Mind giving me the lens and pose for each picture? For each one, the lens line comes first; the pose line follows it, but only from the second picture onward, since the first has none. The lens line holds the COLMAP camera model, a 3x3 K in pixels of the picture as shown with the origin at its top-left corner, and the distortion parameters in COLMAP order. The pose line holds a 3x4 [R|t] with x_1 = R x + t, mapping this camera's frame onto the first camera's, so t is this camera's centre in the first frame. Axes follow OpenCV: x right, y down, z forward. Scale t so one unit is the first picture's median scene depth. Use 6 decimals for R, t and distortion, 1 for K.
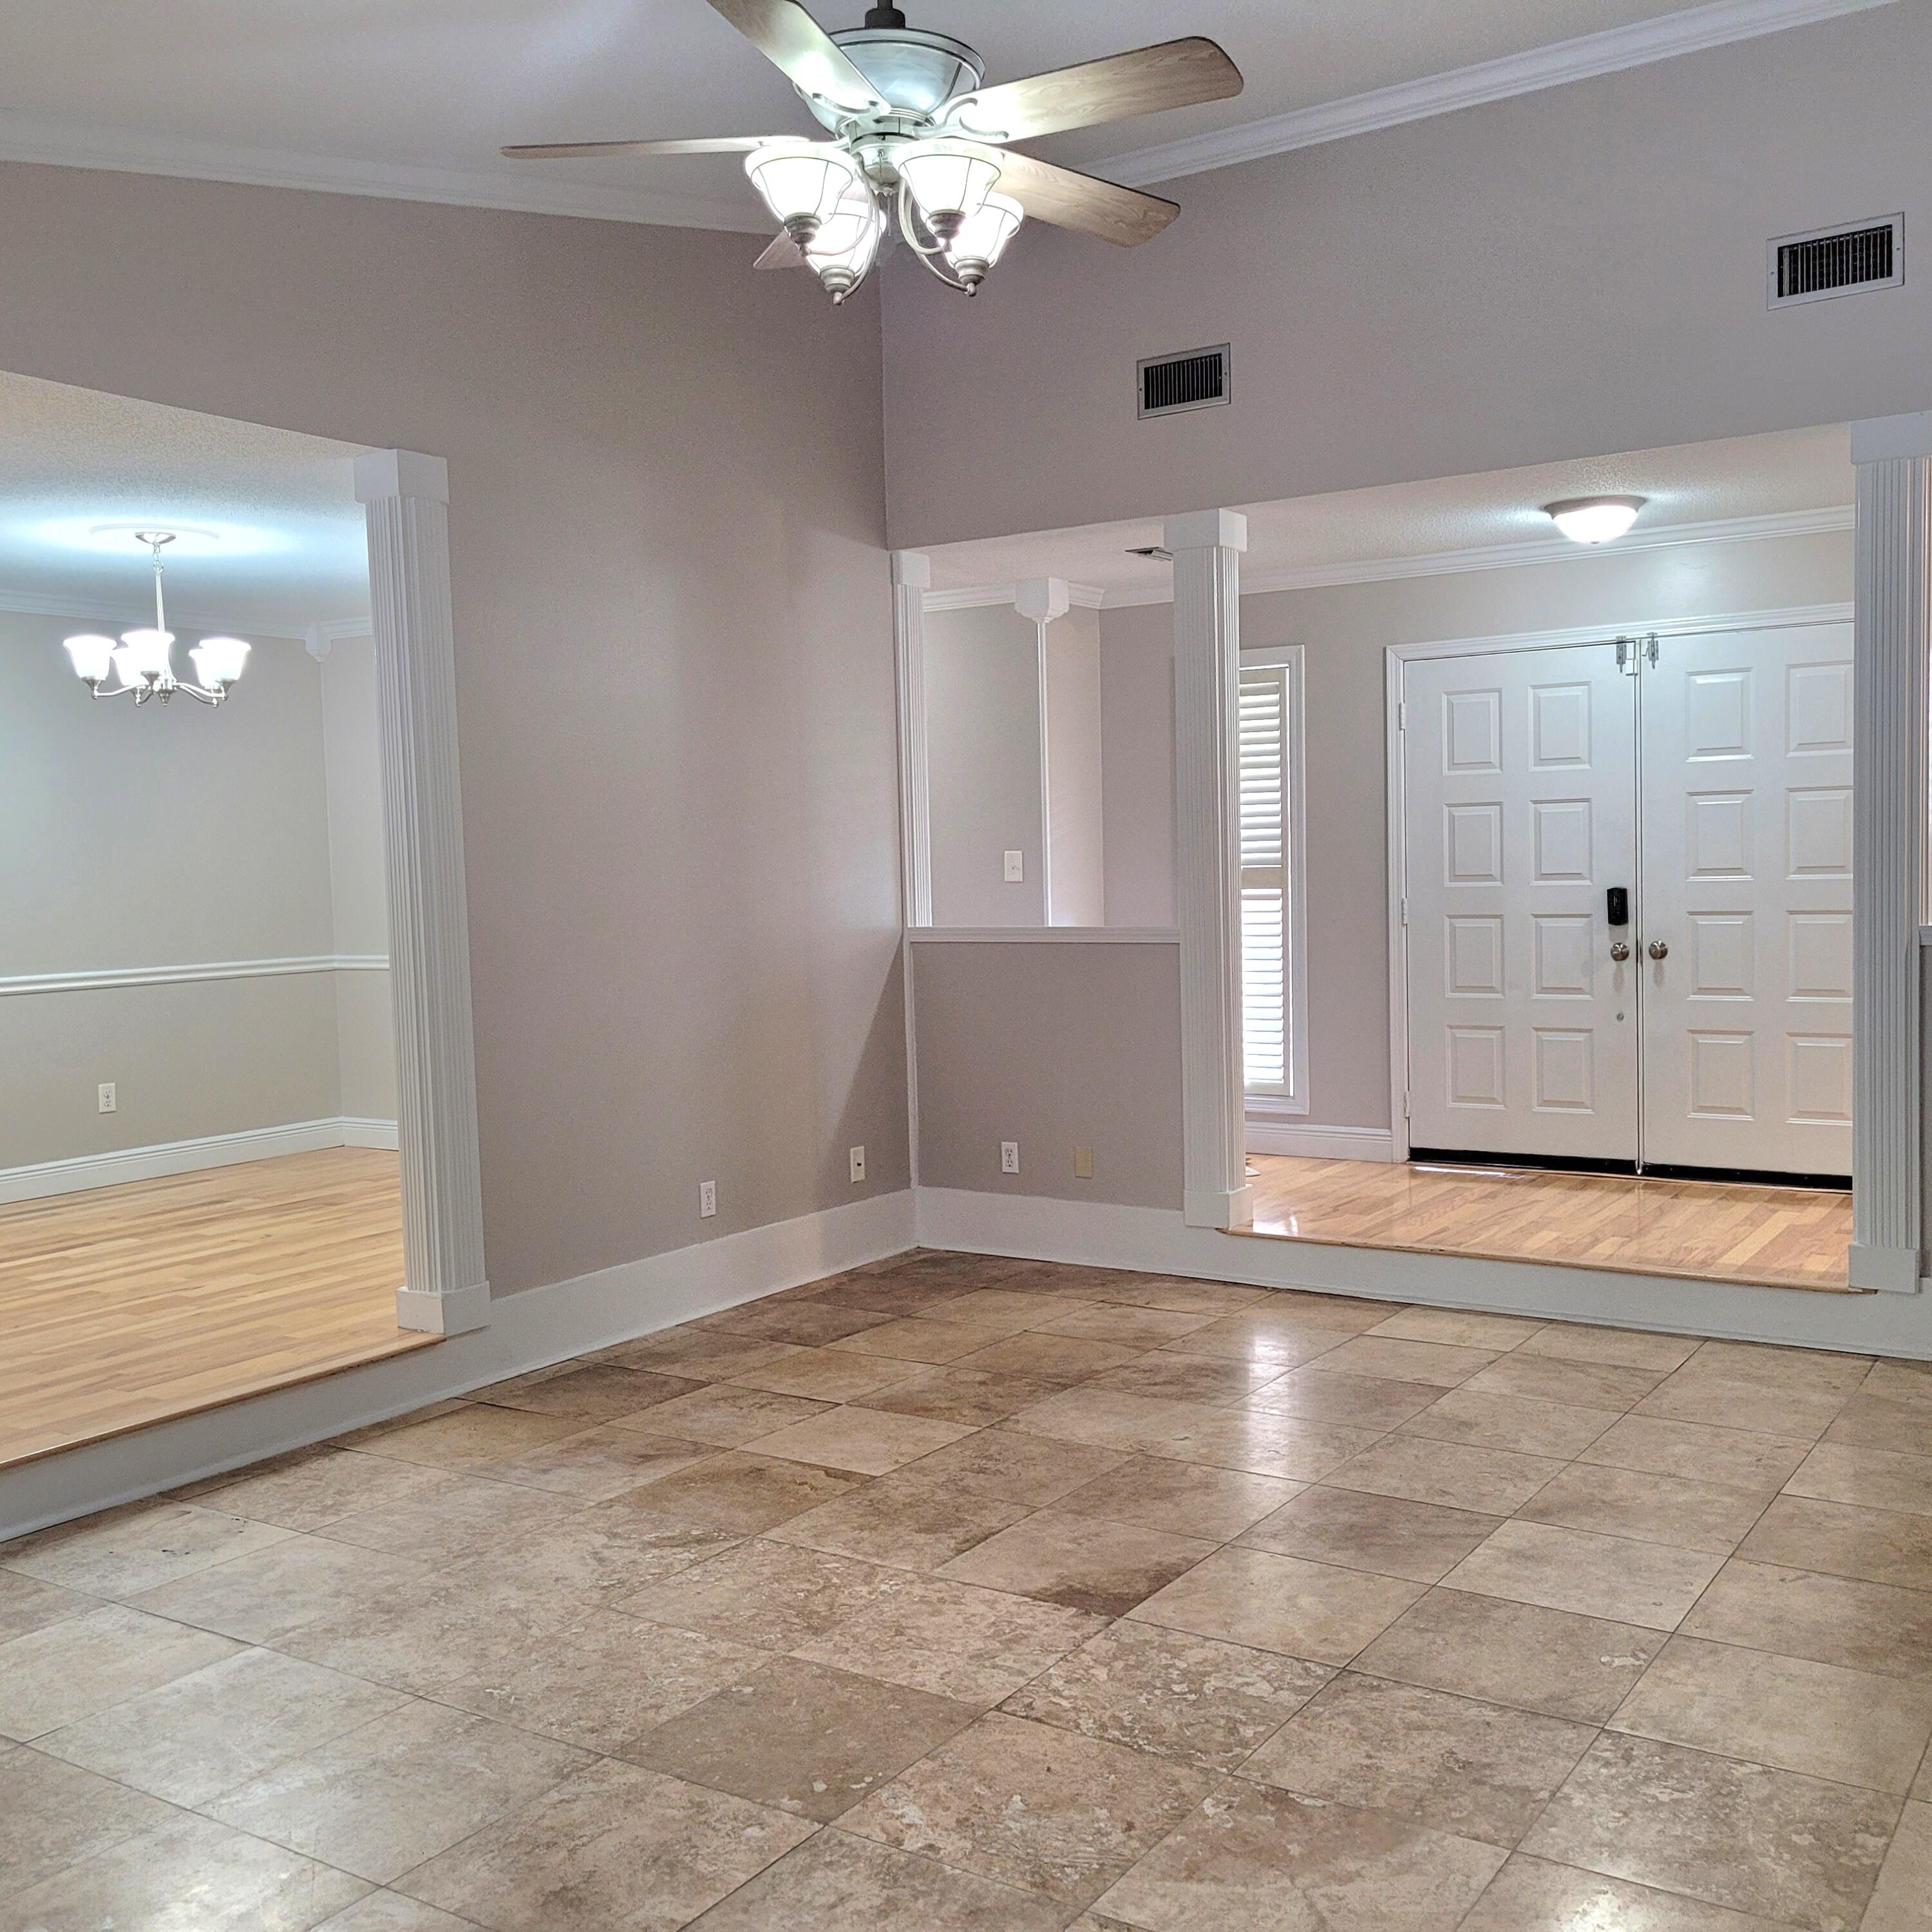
lens RADIAL K [[1935.2, 0, 997.3], [0, 1935.2, 989.3], [0, 0, 1]] dist [0.046981, -0.034061]
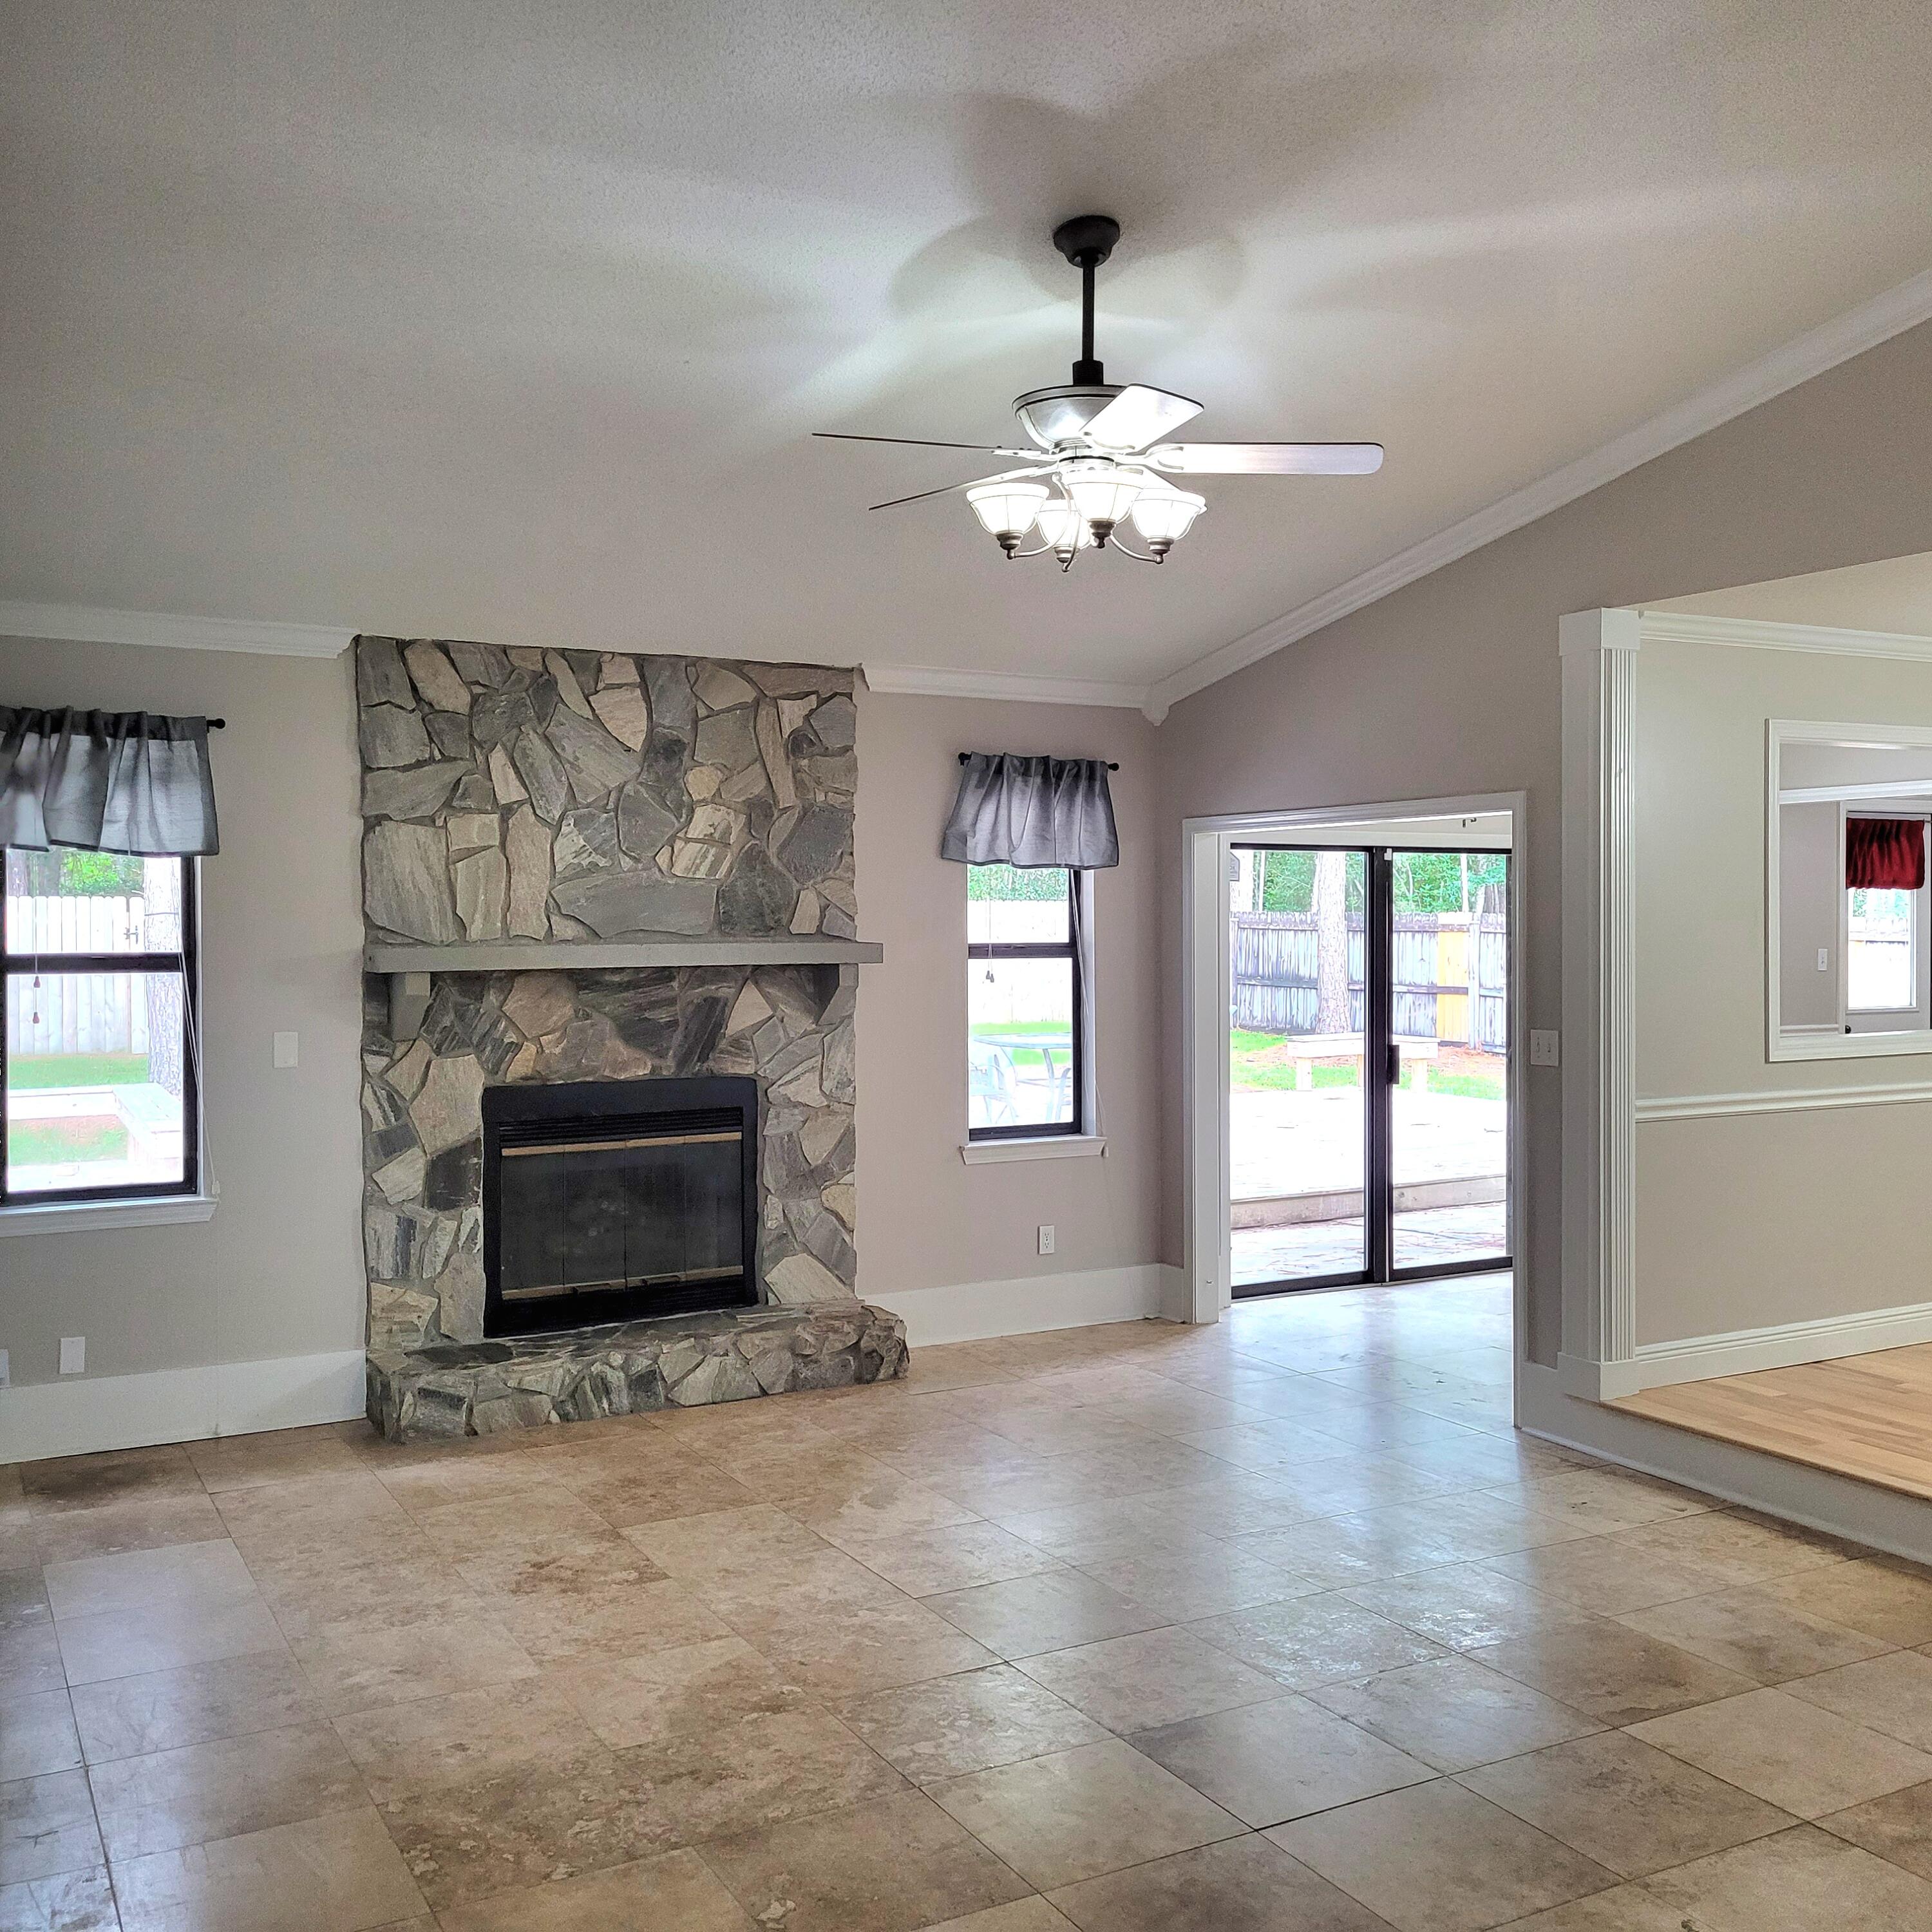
lens RADIAL K [[1932.3, 0, 993.7], [0, 1932.3, 965.2], [0, 0, 1]] dist [0.056922, -0.037456]
pose [[-0.464065, 0.050163, -0.884379, 0.840482], [-0.045580, 0.995720, 0.080396, -0.147679], [0.884627, 0.077619, -0.459793, 1.157777]]
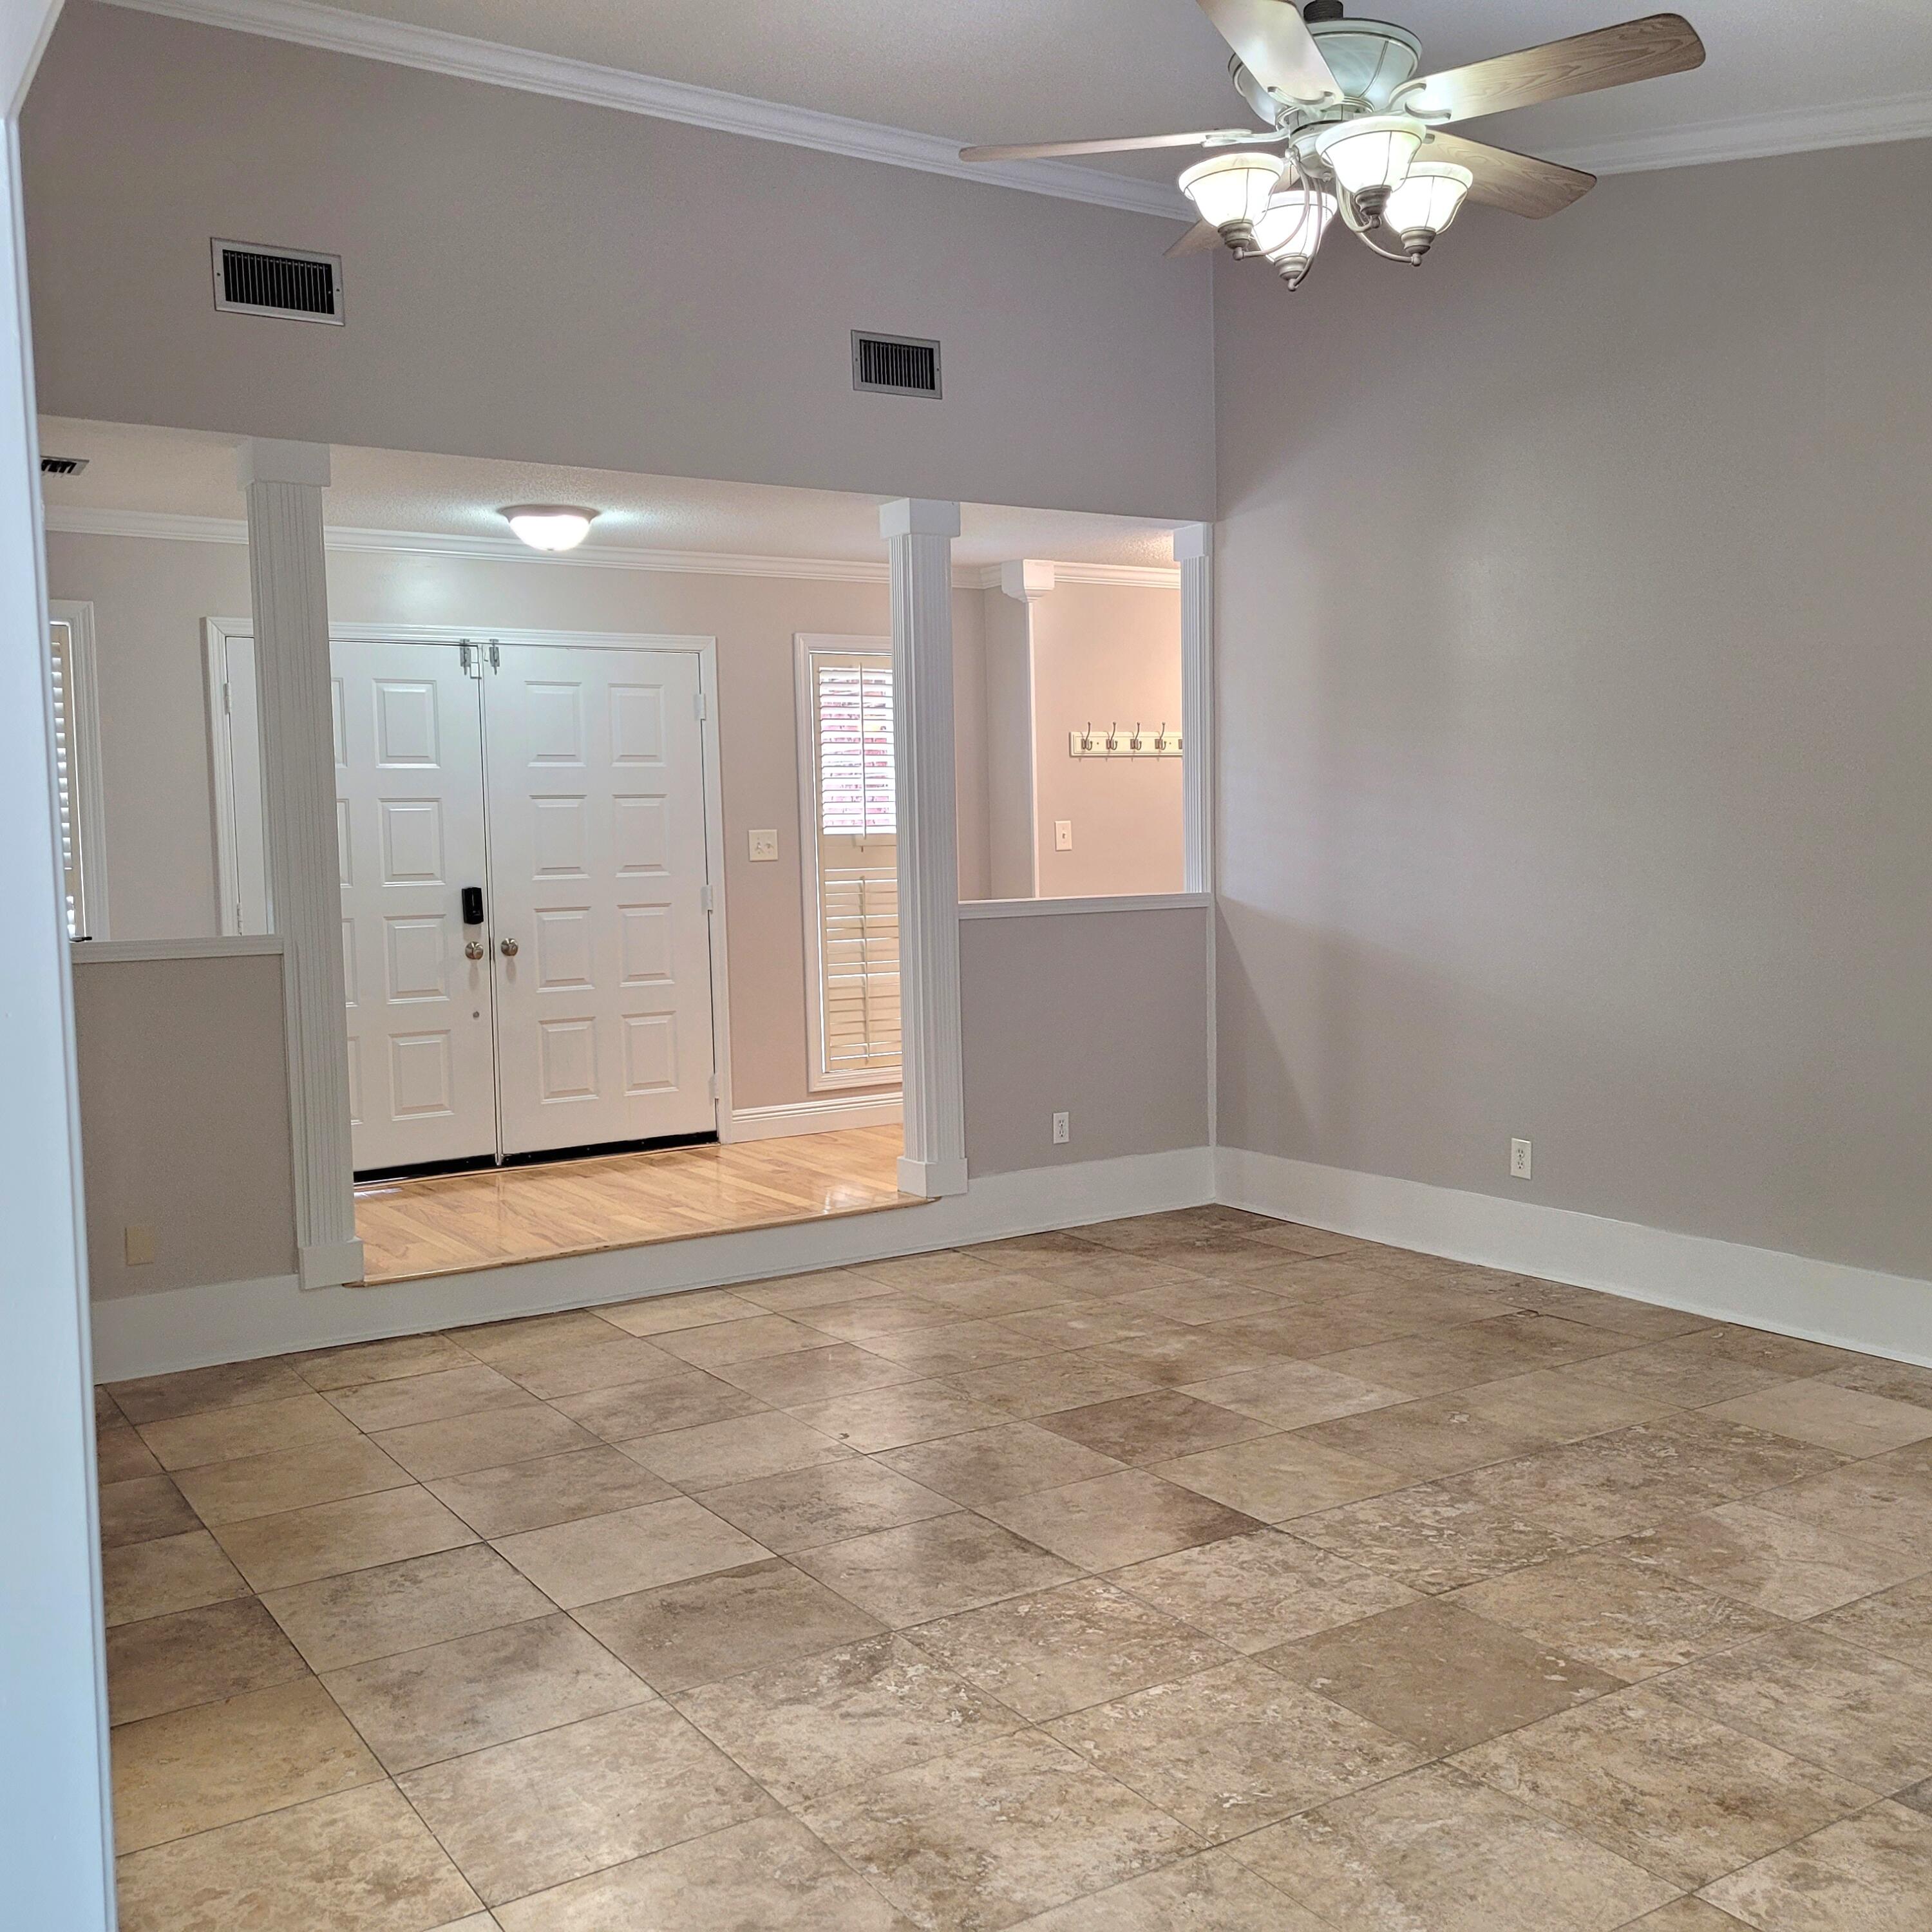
lens RADIAL K [[1932.3, 0, 993.7], [0, 1932.3, 965.2], [0, 0, 1]] dist [0.056922, -0.037456]
pose [[0.400044, -0.046641, 0.915308, -0.815823], [0.071956, 0.997220, 0.019365, -0.019124], [-0.913667, 0.058115, 0.402288, 0.567810]]
